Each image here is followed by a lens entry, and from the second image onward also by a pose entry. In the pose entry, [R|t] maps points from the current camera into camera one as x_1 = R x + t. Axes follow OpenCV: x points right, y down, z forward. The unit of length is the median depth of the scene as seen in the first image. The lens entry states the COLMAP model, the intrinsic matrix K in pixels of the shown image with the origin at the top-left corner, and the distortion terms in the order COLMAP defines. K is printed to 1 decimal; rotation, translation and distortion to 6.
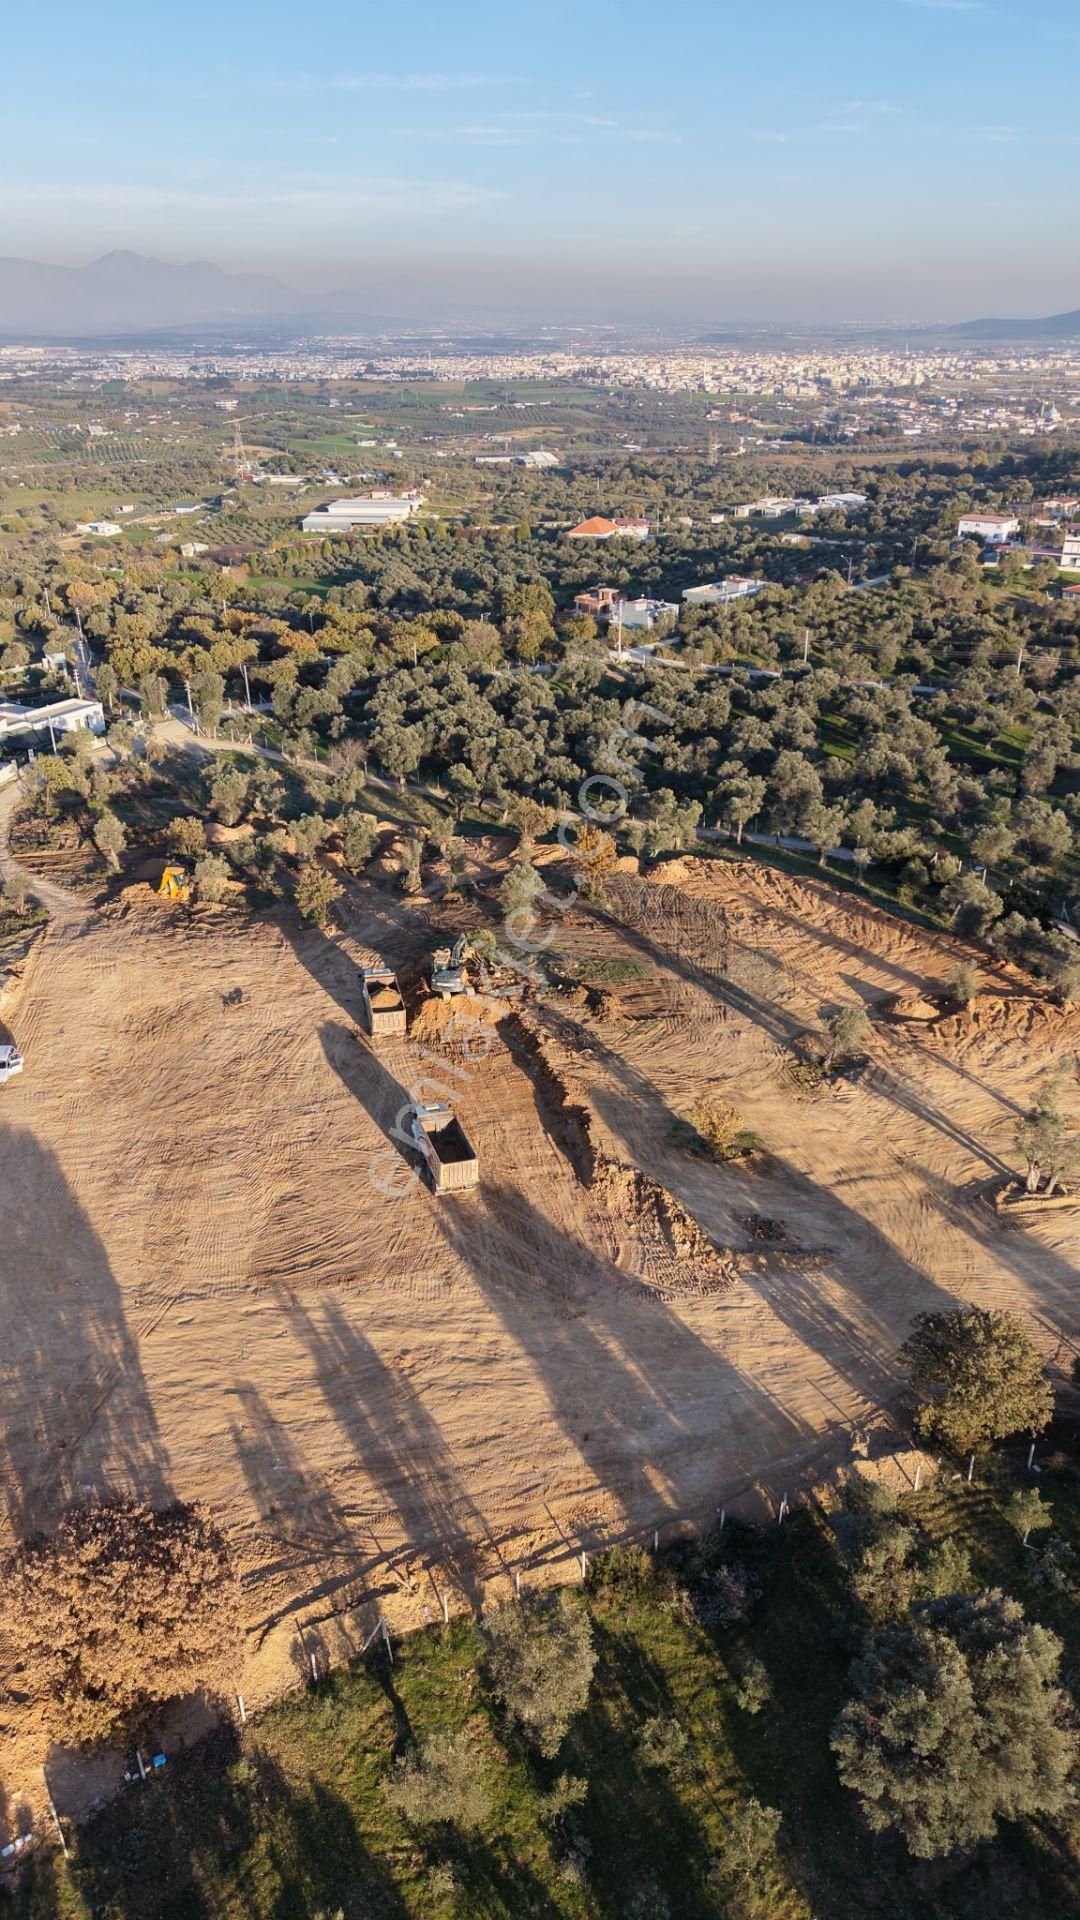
lens RADIAL K [[1275.7, 0, 540.0], [0, 1275.7, 960.0], [0, 0, 1]] dist [0.045682, -0.054337]
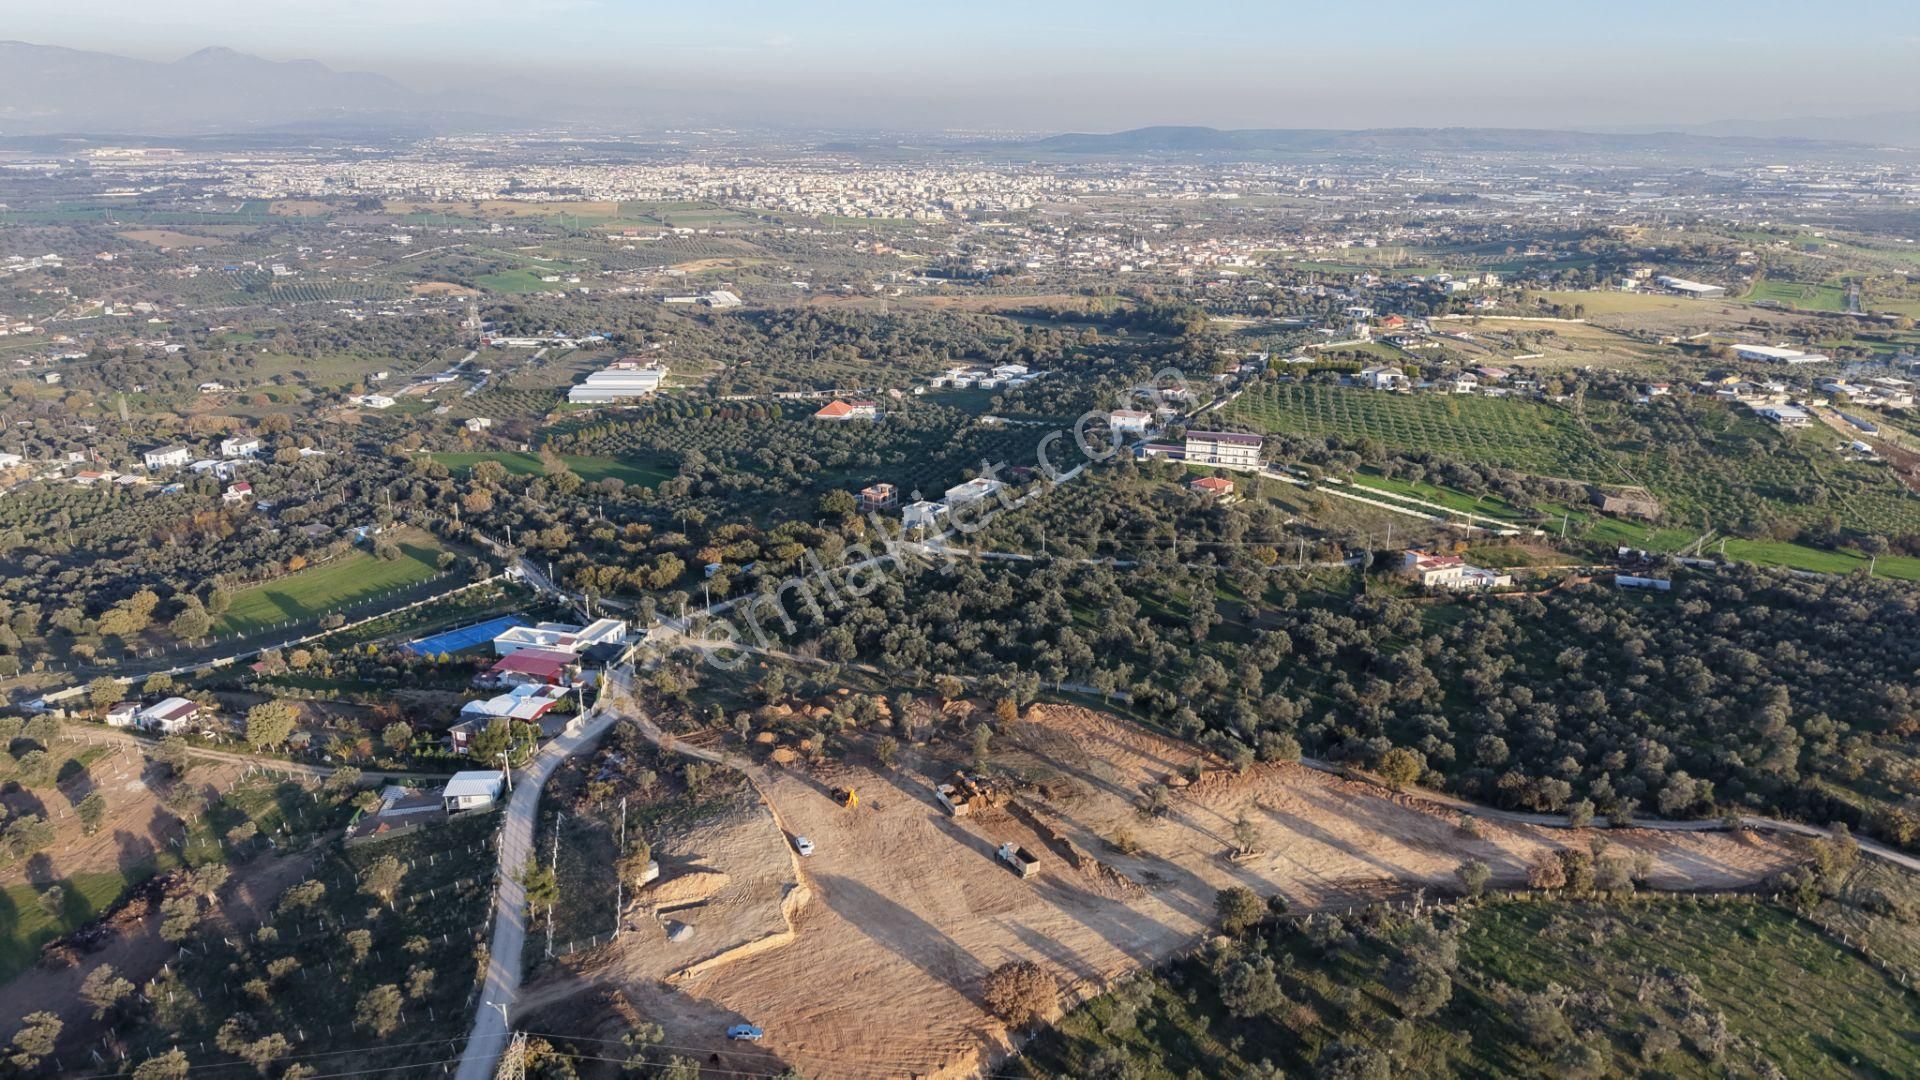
lens RADIAL K [[1275.7, 0, 961.0], [0, 1275.7, 546.5], [0, 0, 1]] dist [0.045682, -0.054337]
pose [[0.975559, -0.054147, 0.212962, -0.407108], [0.083491, 0.987820, -0.131305, -0.081154], [-0.203259, 0.145877, 0.968197, -0.872730]]
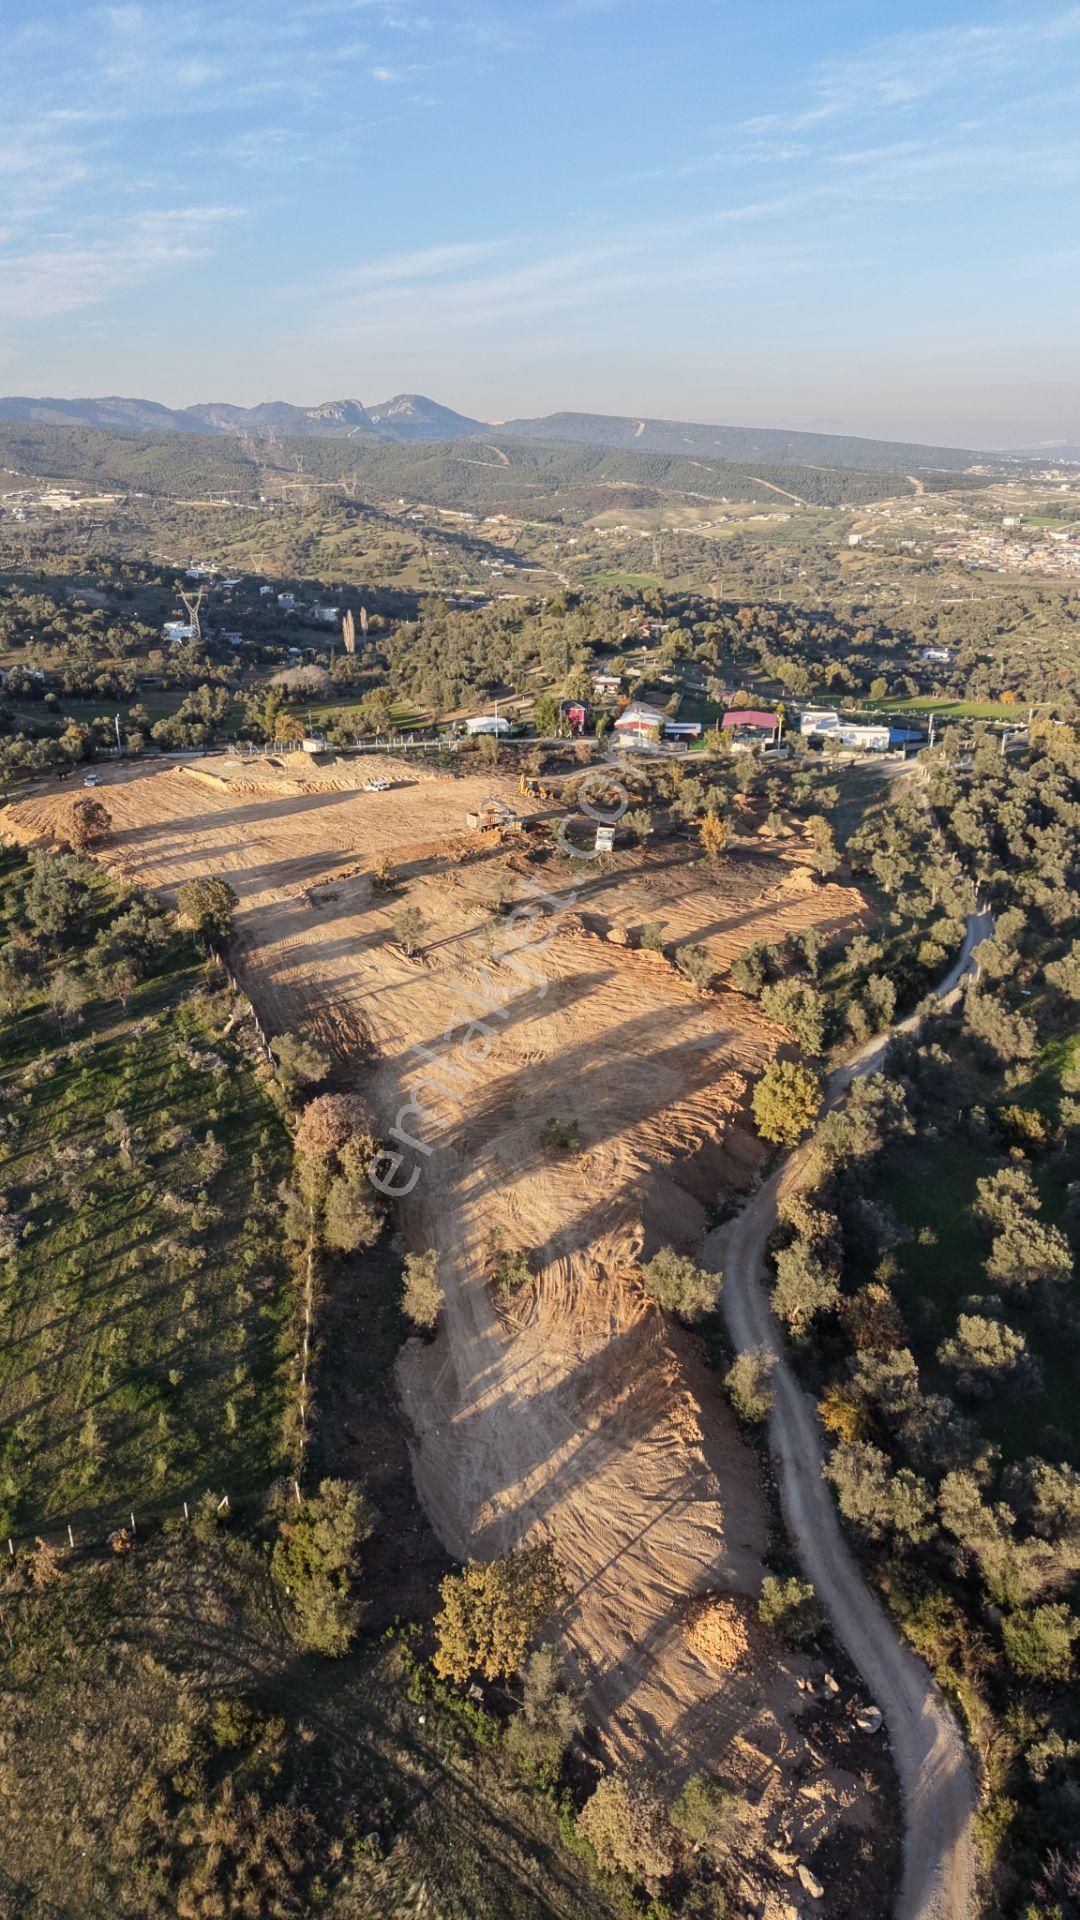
lens RADIAL K [[1275.7, 0, 540.0], [0, 1275.7, 960.0], [0, 0, 1]] dist [0.045682, -0.054337]
pose [[0.335643, 0.355292, -0.872417, 1.248431], [-0.417511, 0.886315, 0.200324, -0.156162], [0.844410, 0.297007, 0.445824, 0.206136]]
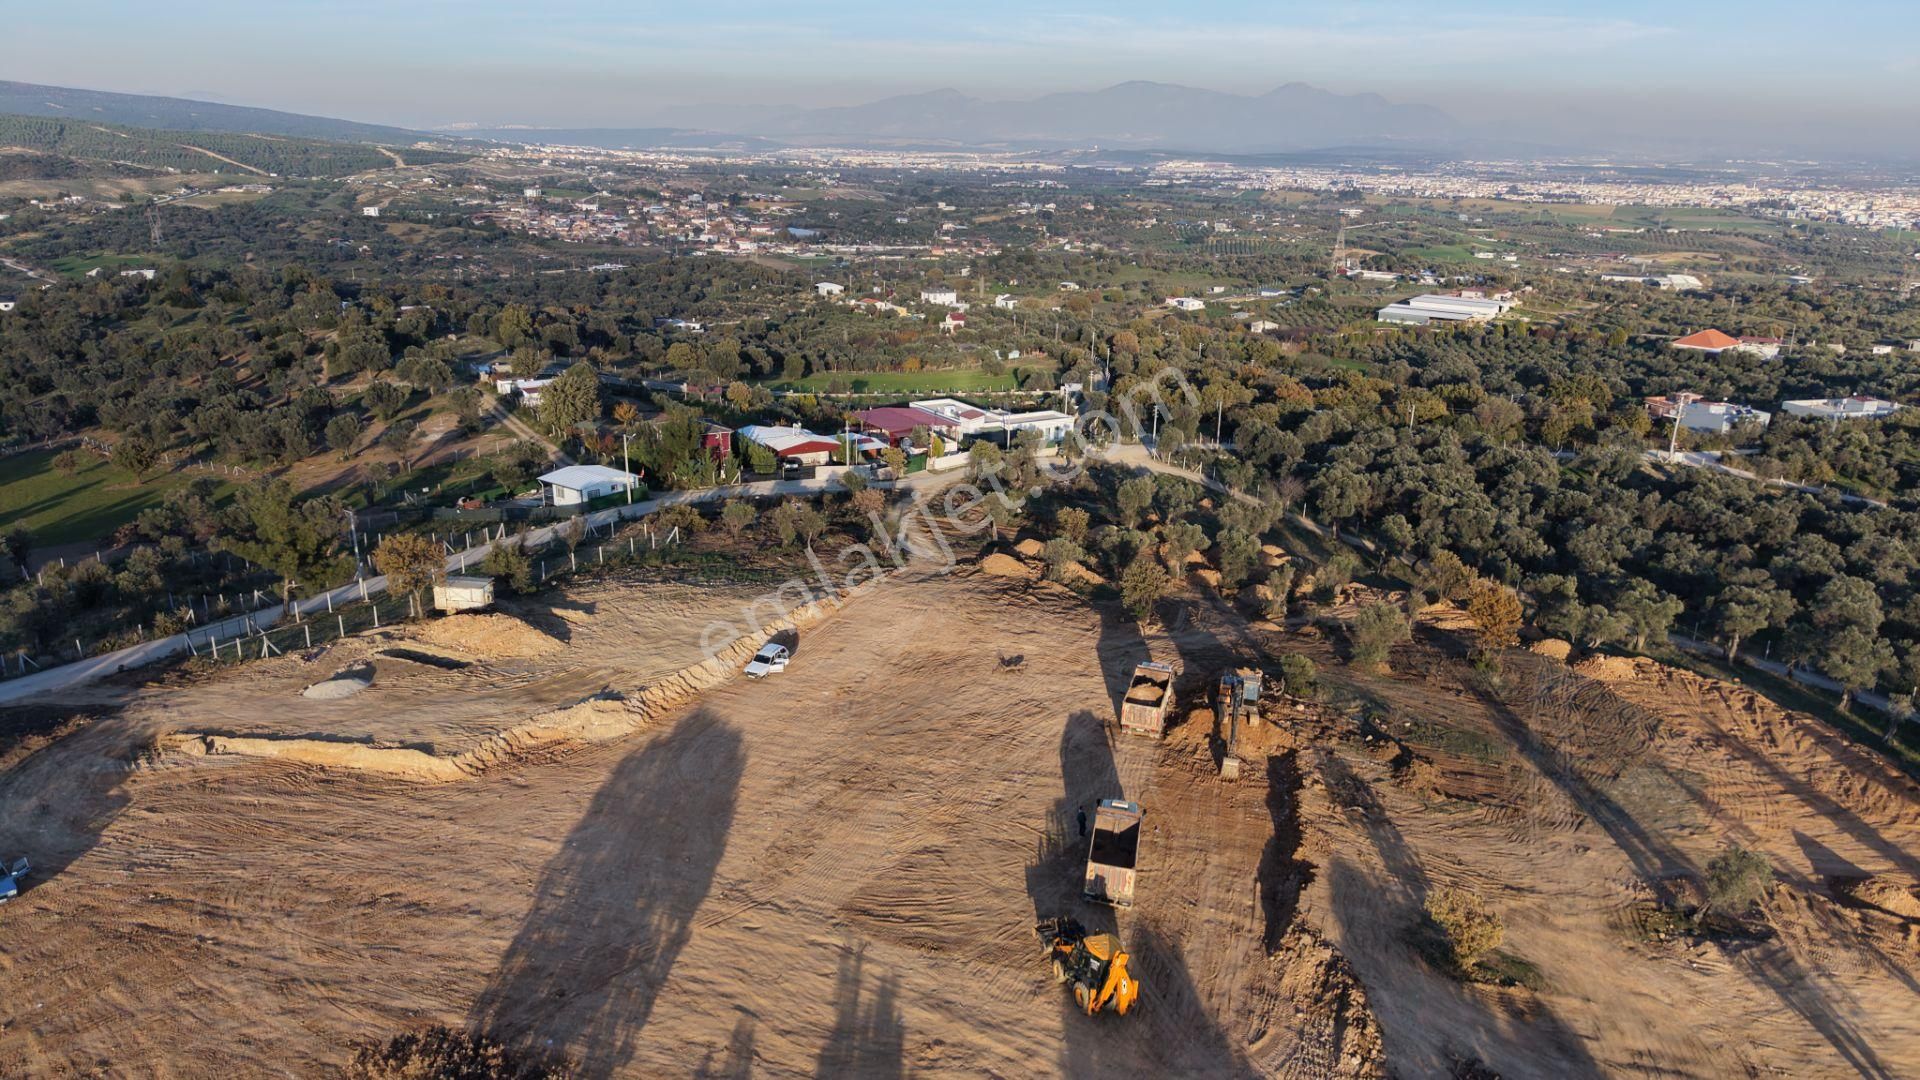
lens RADIAL K [[1277.4, 0, 961.1], [0, 1277.4, 547.8], [0, 0, 1]] dist [0.034903, -0.038384]
pose [[0.868591, 0.176089, -0.463187, 0.115029], [-0.246126, 0.964586, -0.094843, 0.035769], [0.430083, 0.196382, 0.881171, 0.105109]]
